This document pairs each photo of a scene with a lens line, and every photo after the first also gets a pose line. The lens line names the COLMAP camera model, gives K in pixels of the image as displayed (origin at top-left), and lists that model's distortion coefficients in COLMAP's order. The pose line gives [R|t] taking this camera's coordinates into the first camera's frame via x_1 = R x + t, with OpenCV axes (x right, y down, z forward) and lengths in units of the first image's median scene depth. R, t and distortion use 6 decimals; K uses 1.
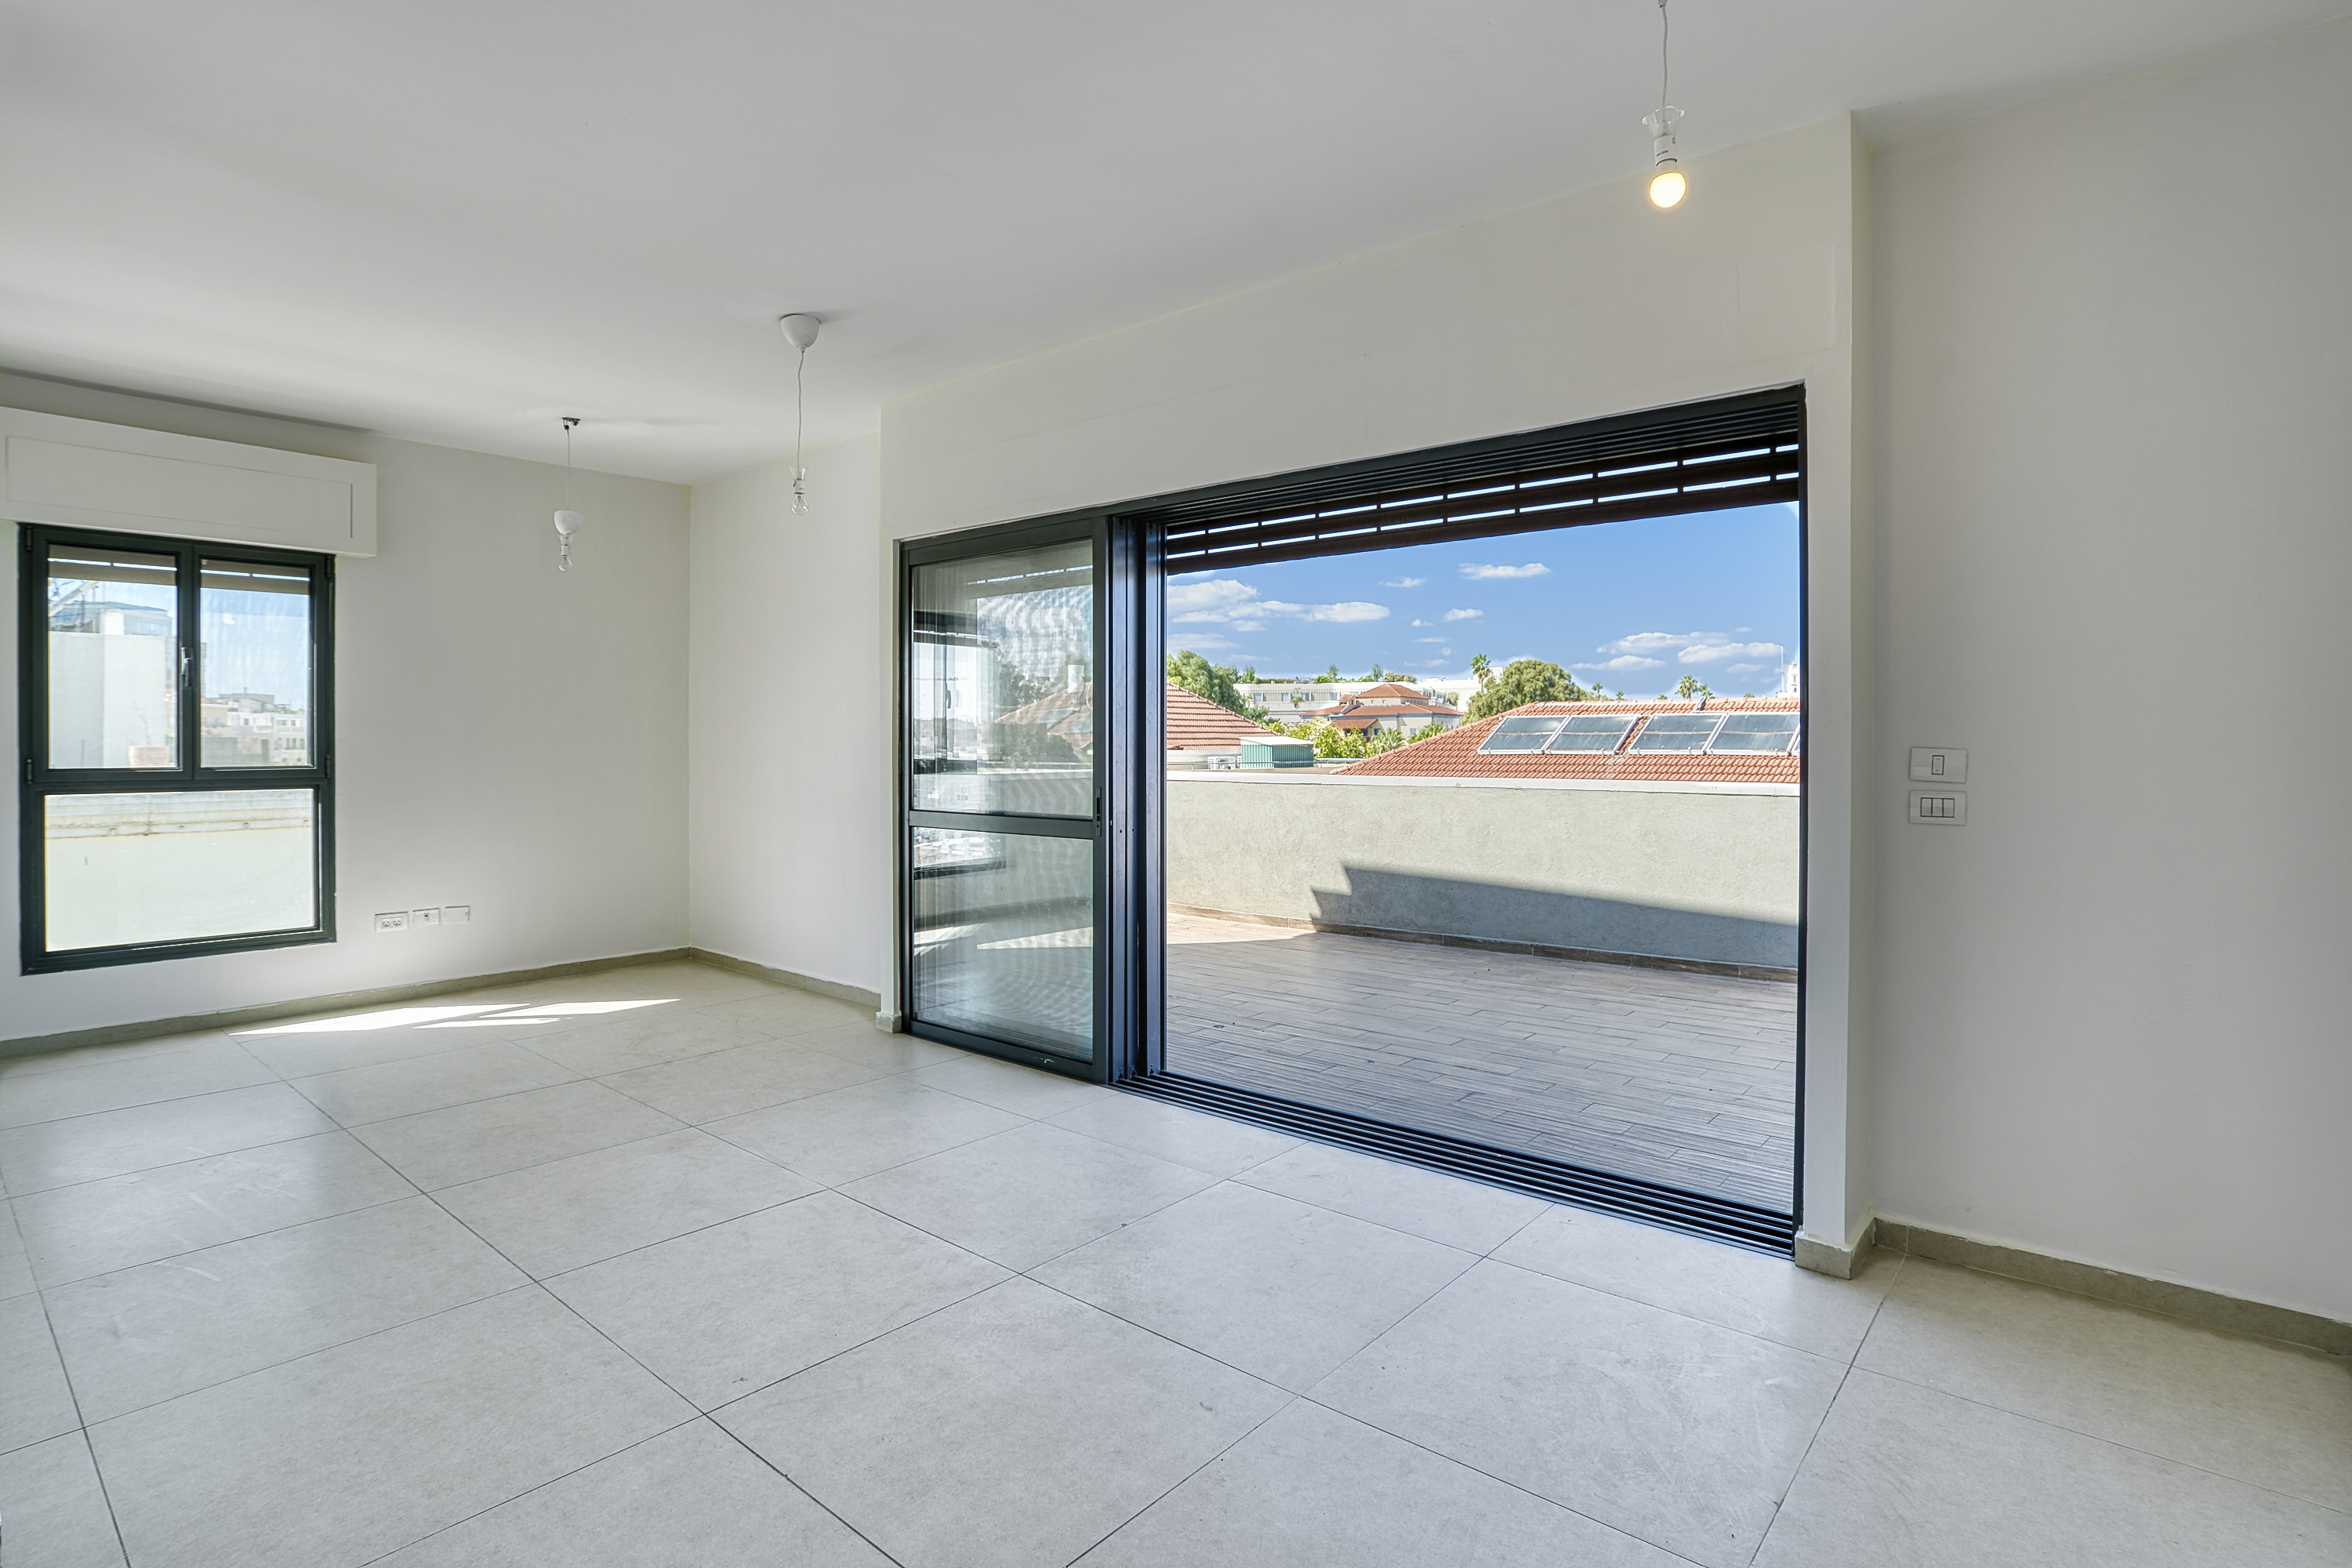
lens RADIAL K [[1140.6, 0, 1186.0], [0, 1140.6, 749.6], [0, 0, 1]] dist [-0.049133, 0.017116]
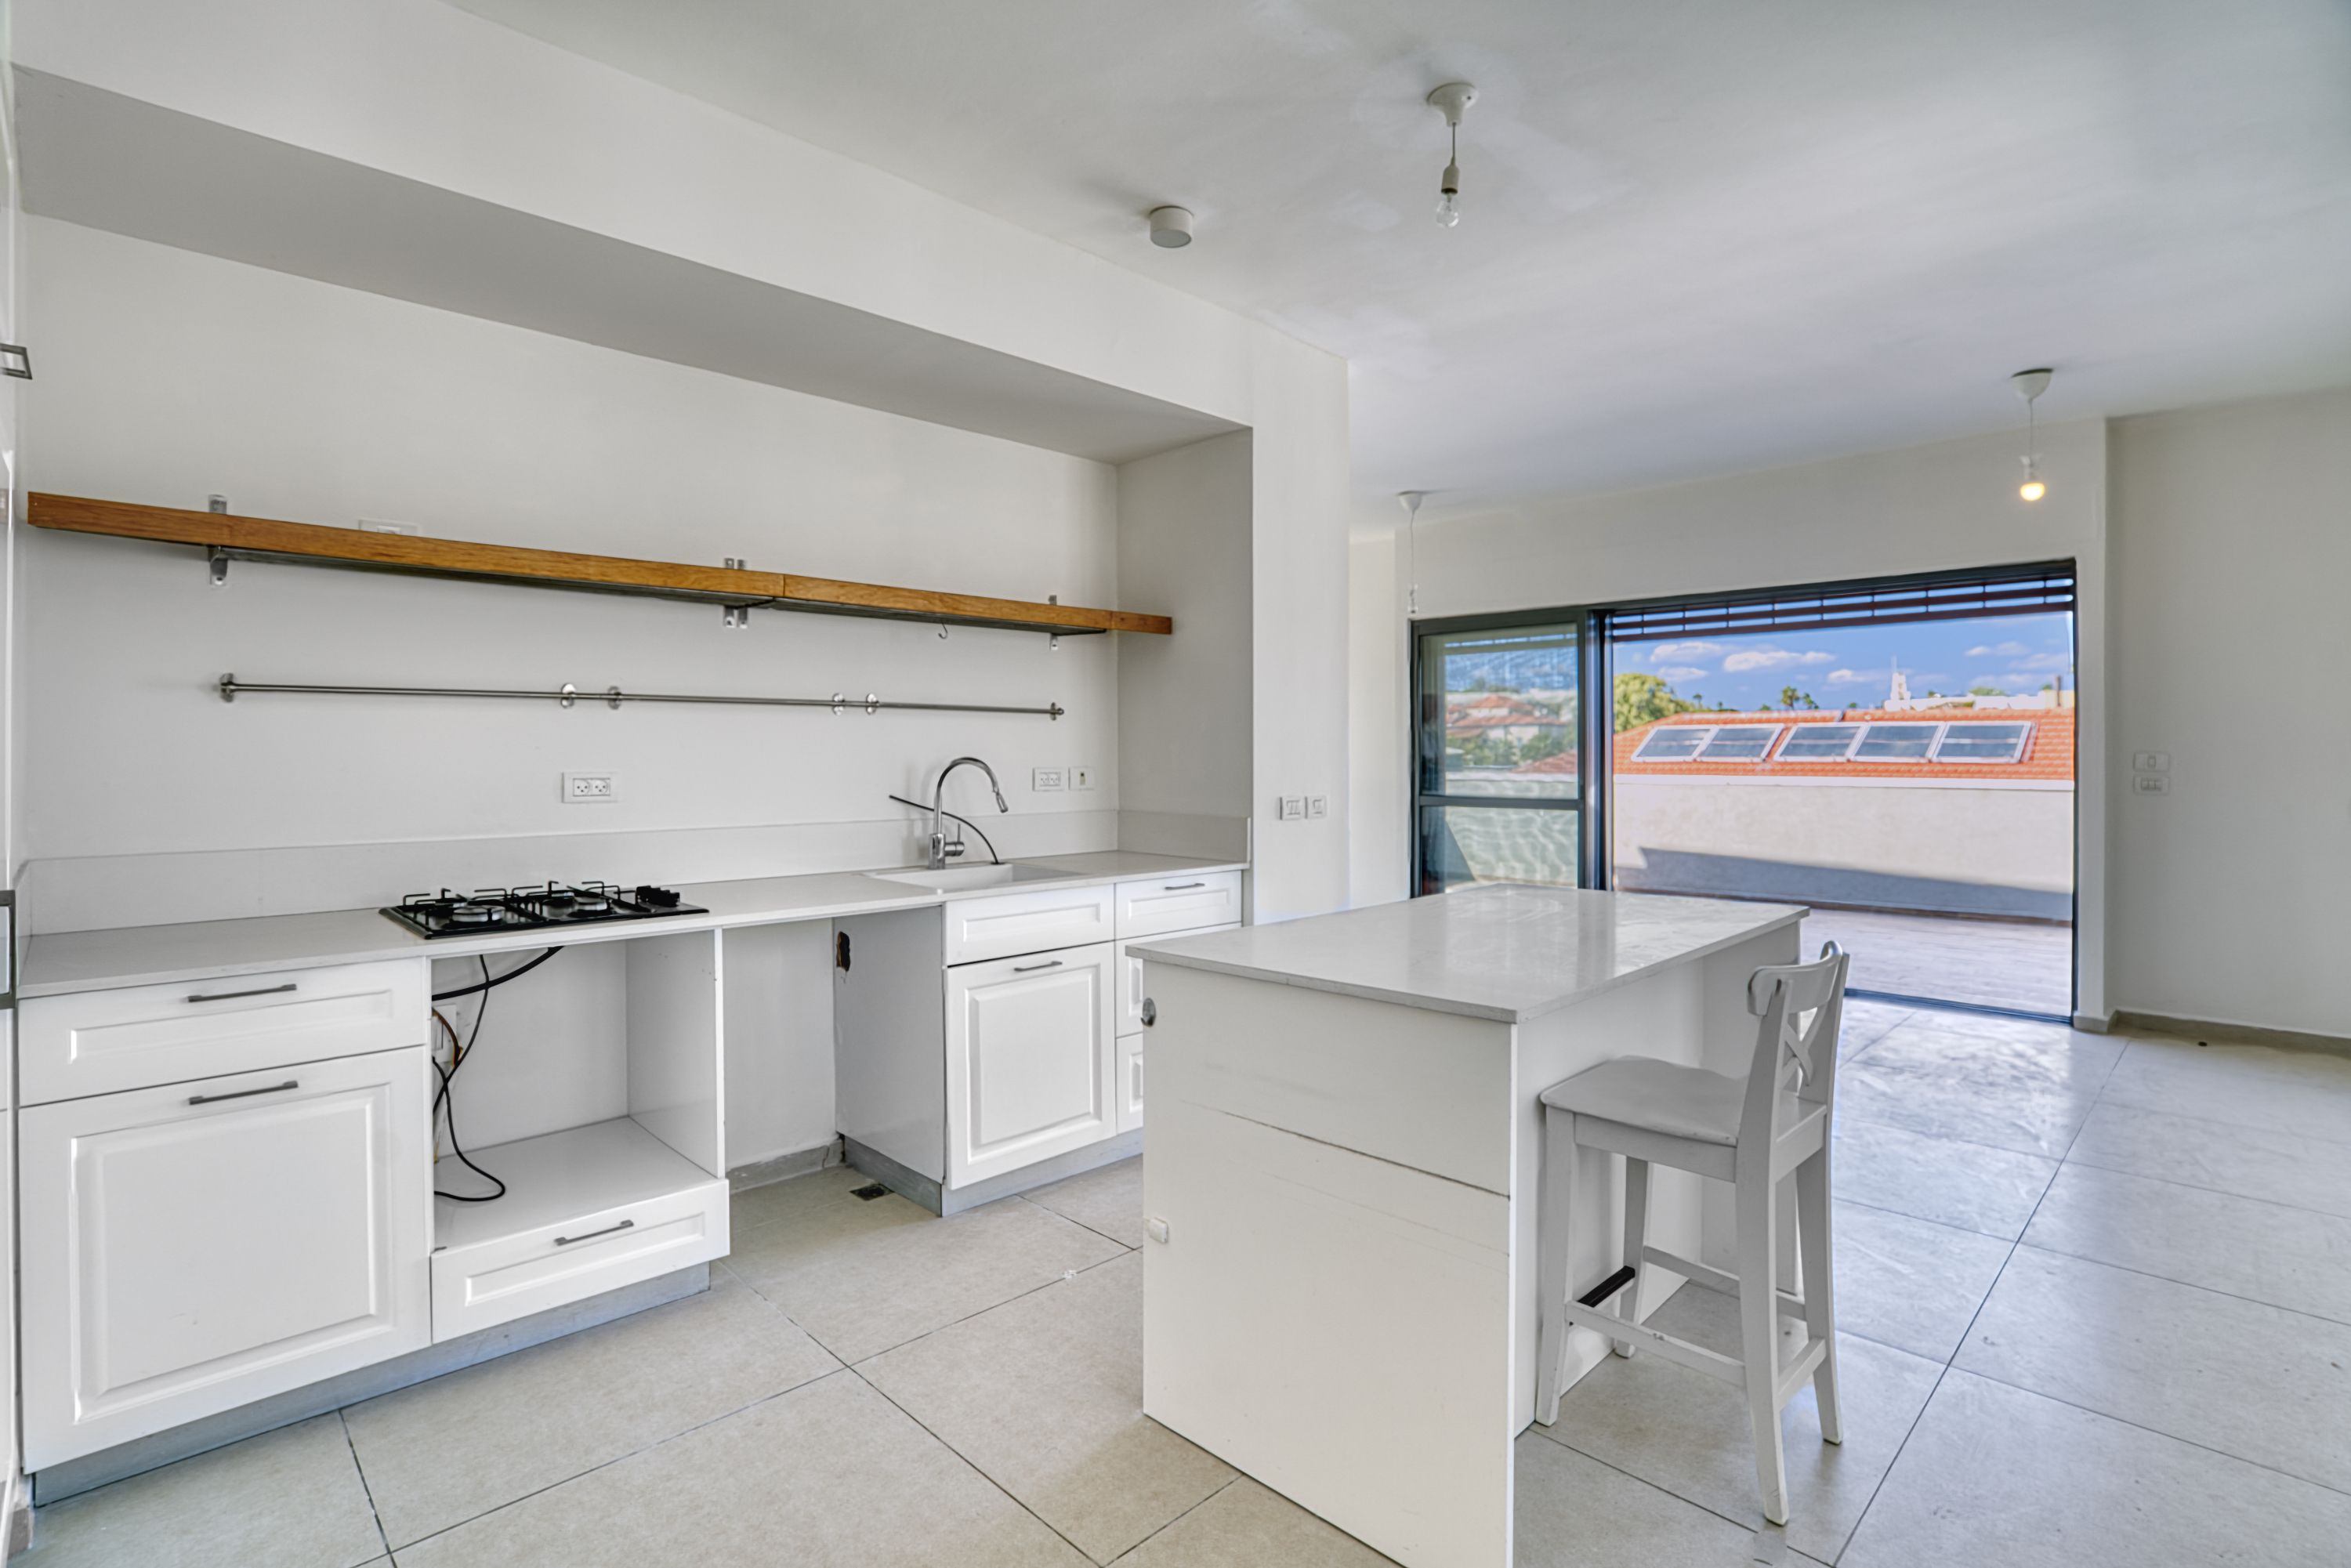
lens RADIAL K [[1081.2, 0, 1178.1], [0, 1081.2, 768.8], [0, 0, 1]] dist [-0.043941, 0.000671]
pose [[0.995146, -0.001474, -0.098402, -0.449532], [0.002364, 0.999957, 0.008927, 0.003887], [0.098384, -0.009116, 0.995107, -0.510152]]
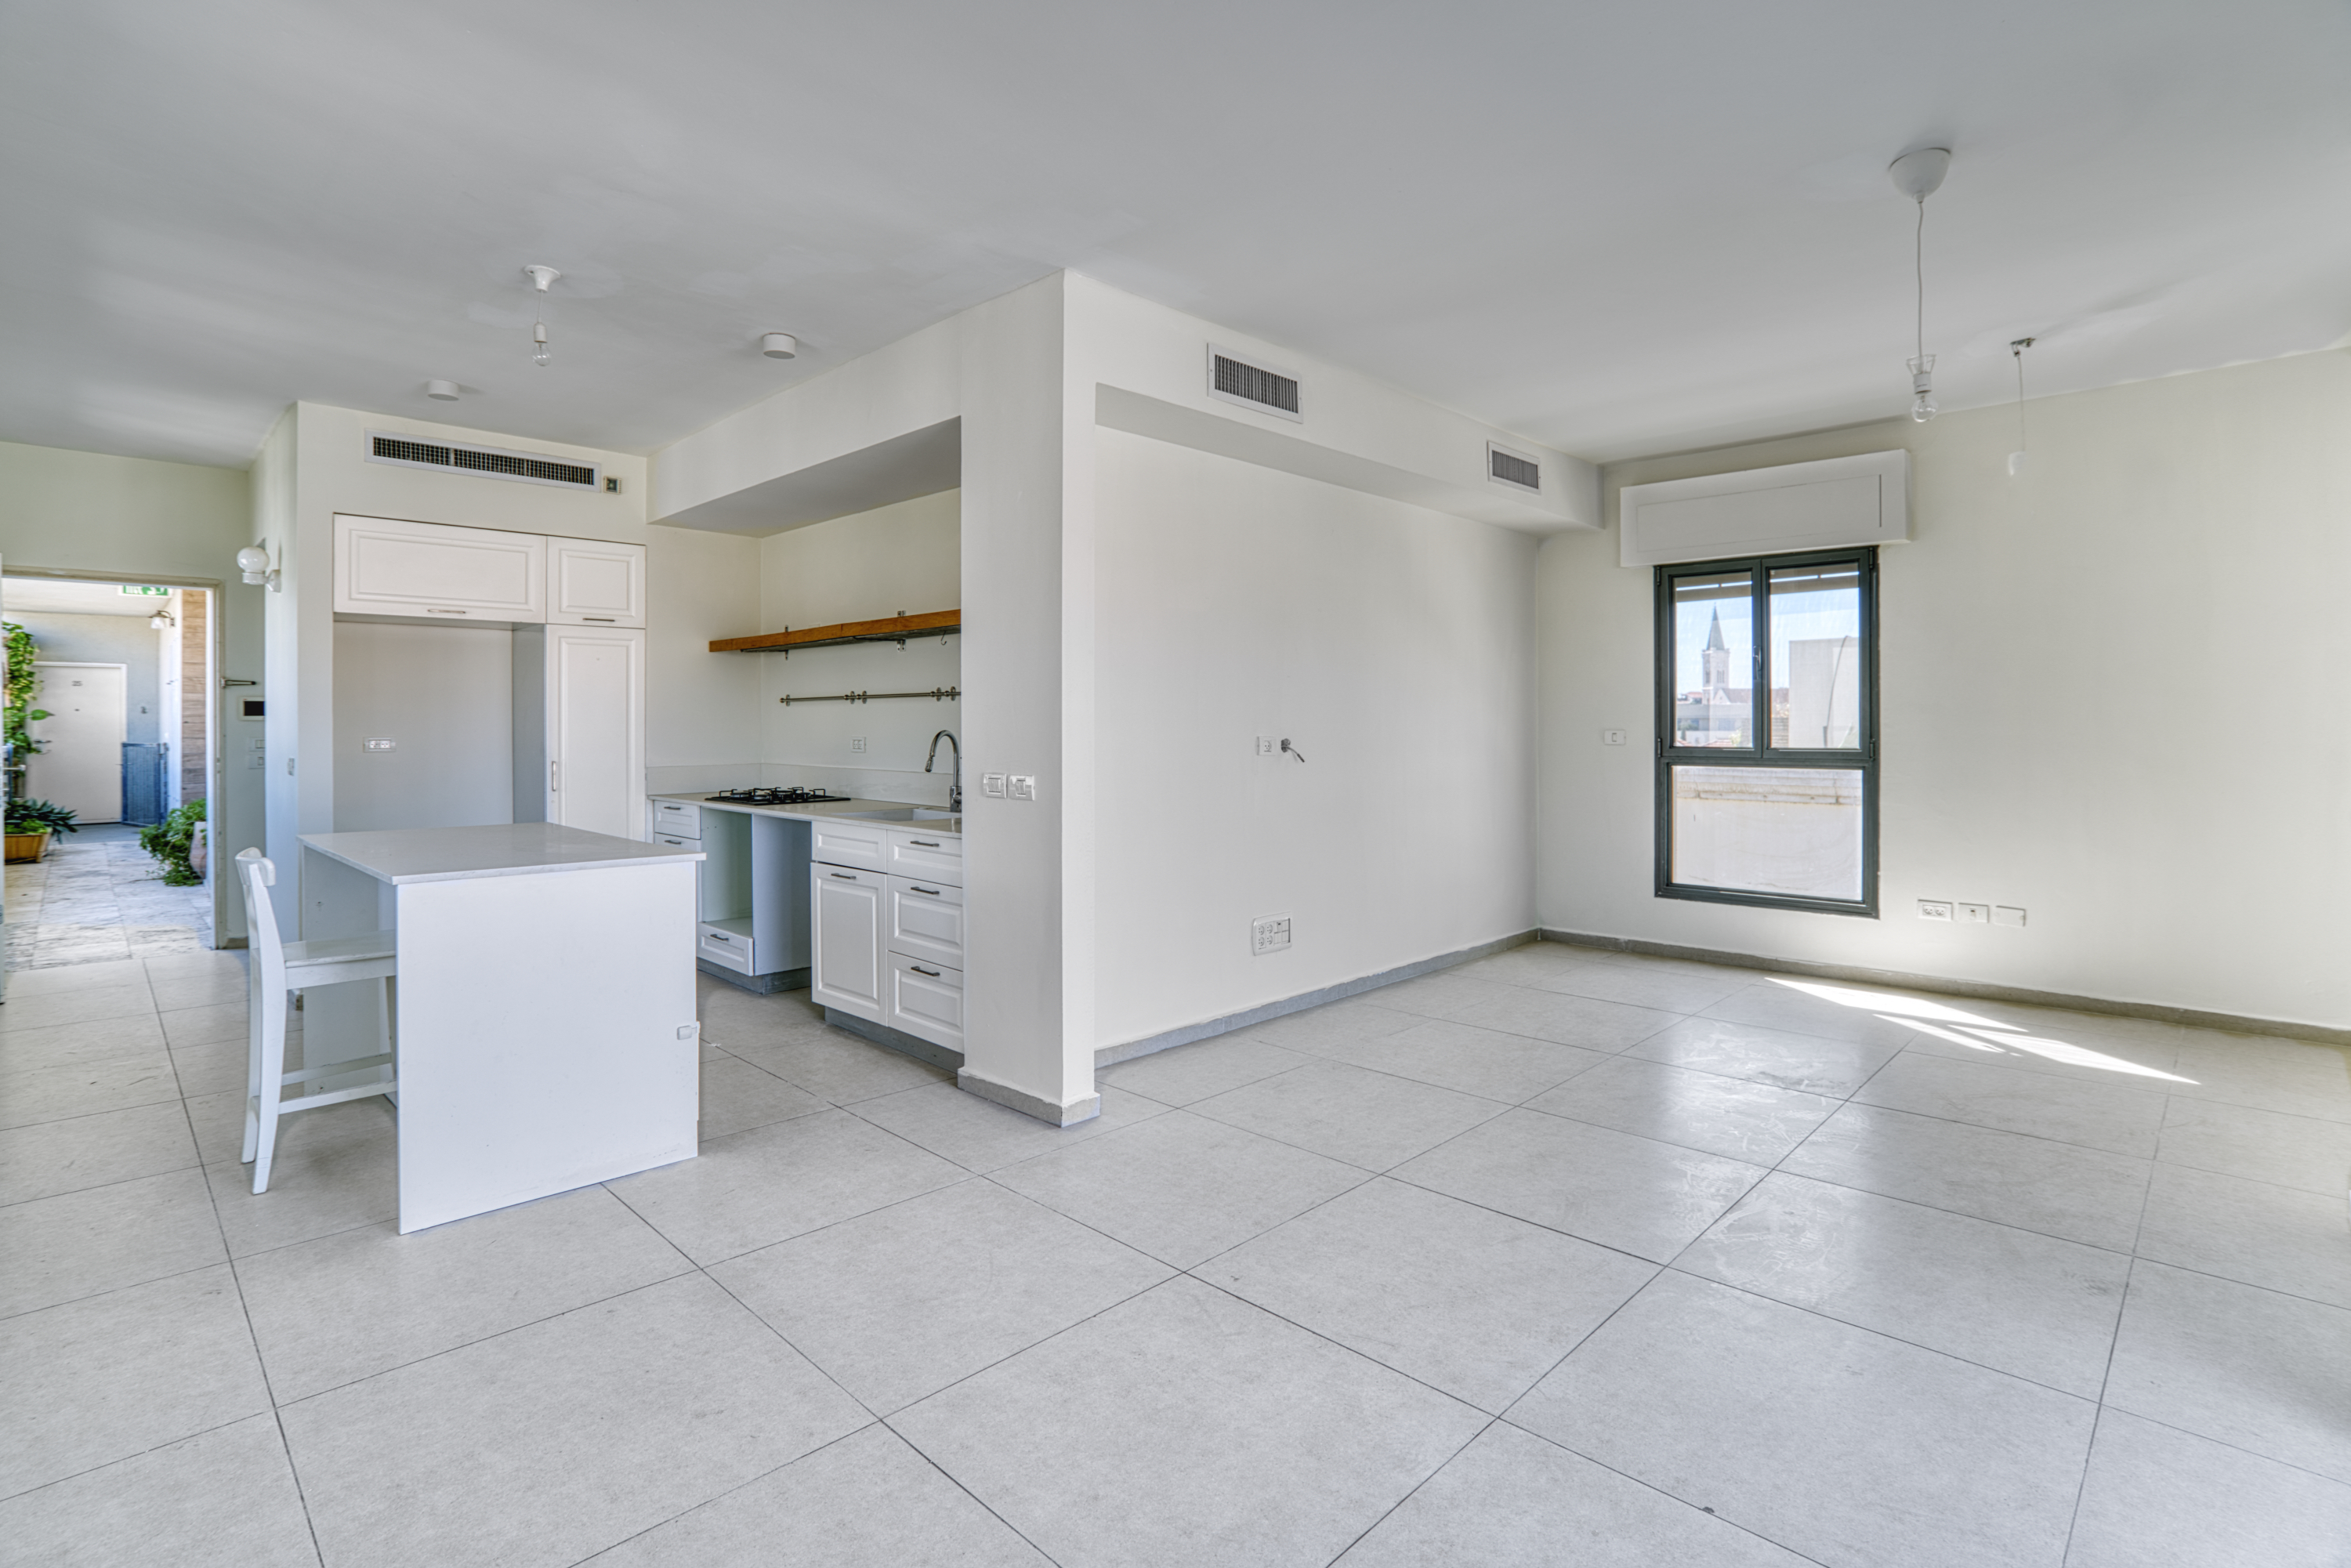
lens RADIAL K [[1140.1, 0, 1185.5], [0, 1140.1, 749.6], [0, 0, 1]] dist [-0.049133, 0.017116]
pose [[-0.059721, 0.022482, -0.997962, 0.327762], [-0.006084, 0.999720, 0.022886, -0.005304], [0.998197, 0.007439, -0.059568, 0.436223]]
